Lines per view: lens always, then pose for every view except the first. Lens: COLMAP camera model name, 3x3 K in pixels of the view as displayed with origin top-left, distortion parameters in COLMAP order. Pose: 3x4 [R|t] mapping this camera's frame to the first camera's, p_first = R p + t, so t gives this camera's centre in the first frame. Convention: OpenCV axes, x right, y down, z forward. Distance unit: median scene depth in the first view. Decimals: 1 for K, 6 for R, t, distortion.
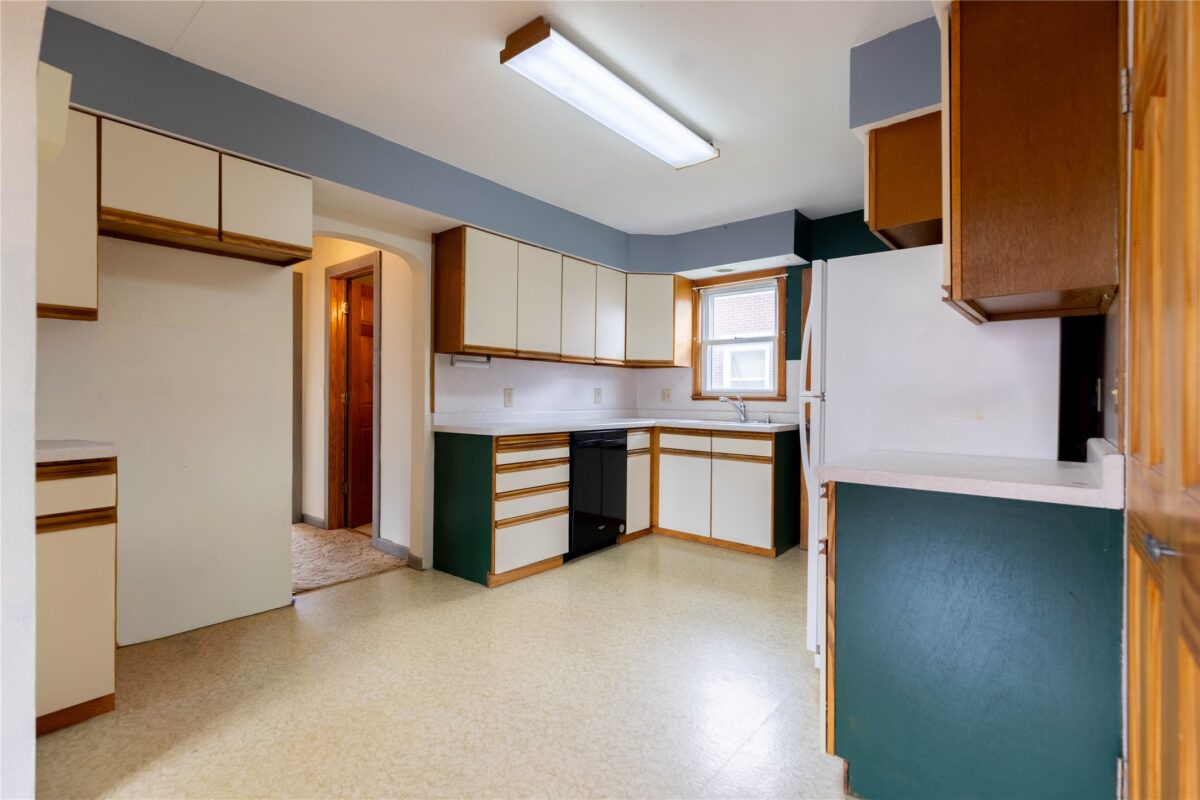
lens RADIAL K [[547.0, 0, 586.4], [0, 547.0, 389.6], [0, 0, 1]] dist [0.010129, -0.002788]
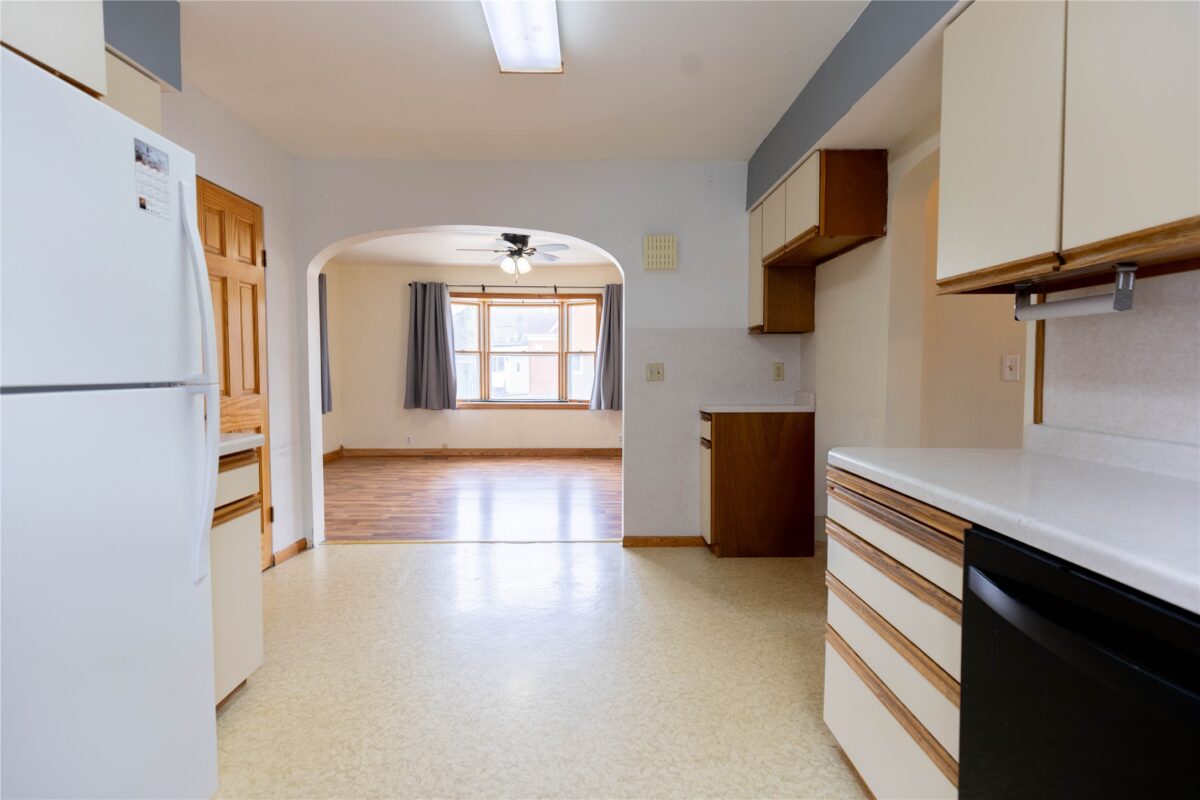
lens RADIAL K [[547.0, 0, 596.2], [0, 547.0, 393.9], [0, 0, 1]] dist [0.010129, -0.002788]
pose [[-0.747578, 0.016995, -0.663957, 0.272440], [-0.007886, 0.999375, 0.034460, 0.003079], [0.664128, 0.030997, -0.746976, 0.962237]]
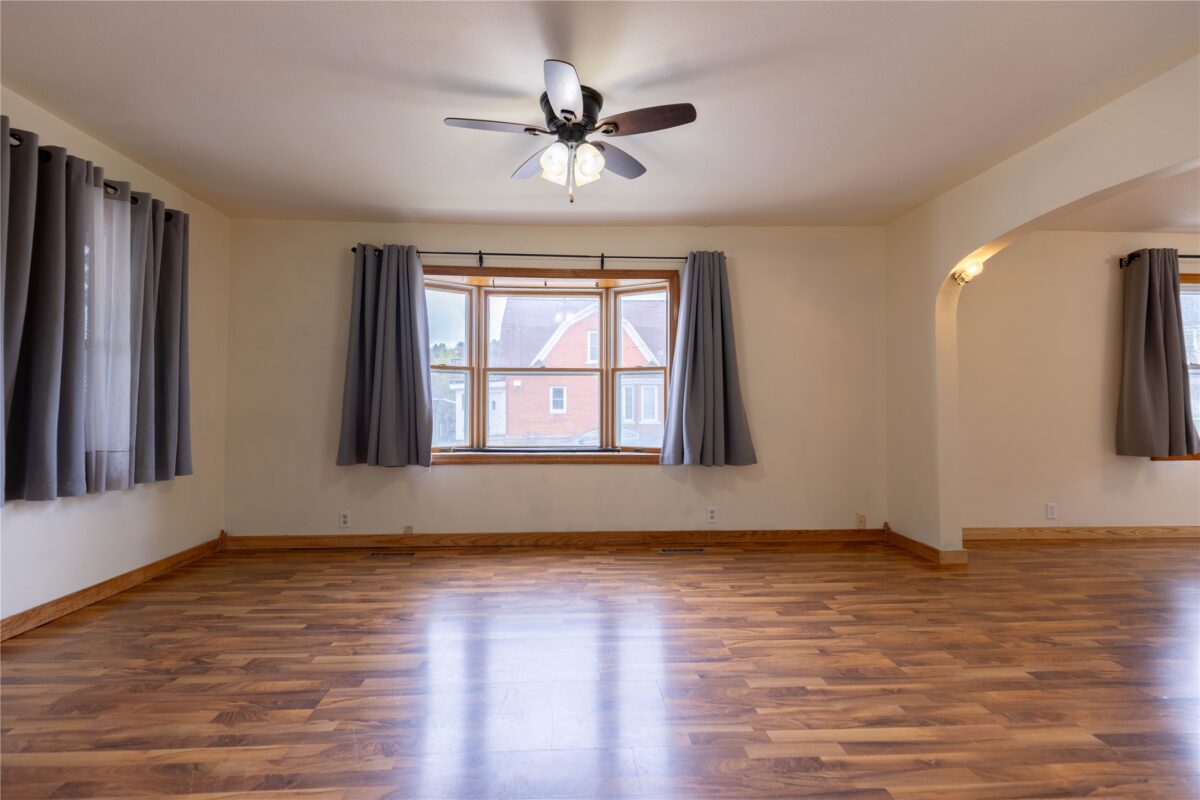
lens RADIAL K [[547.0, 0, 589.6], [0, 547.0, 392.1], [0, 0, 1]] dist [0.010129, -0.002788]
pose [[-0.716617, -0.032753, -0.696697, -0.053508], [-0.006545, 0.999169, -0.040241, 0.019895], [0.697436, -0.024277, -0.716236, 0.297709]]
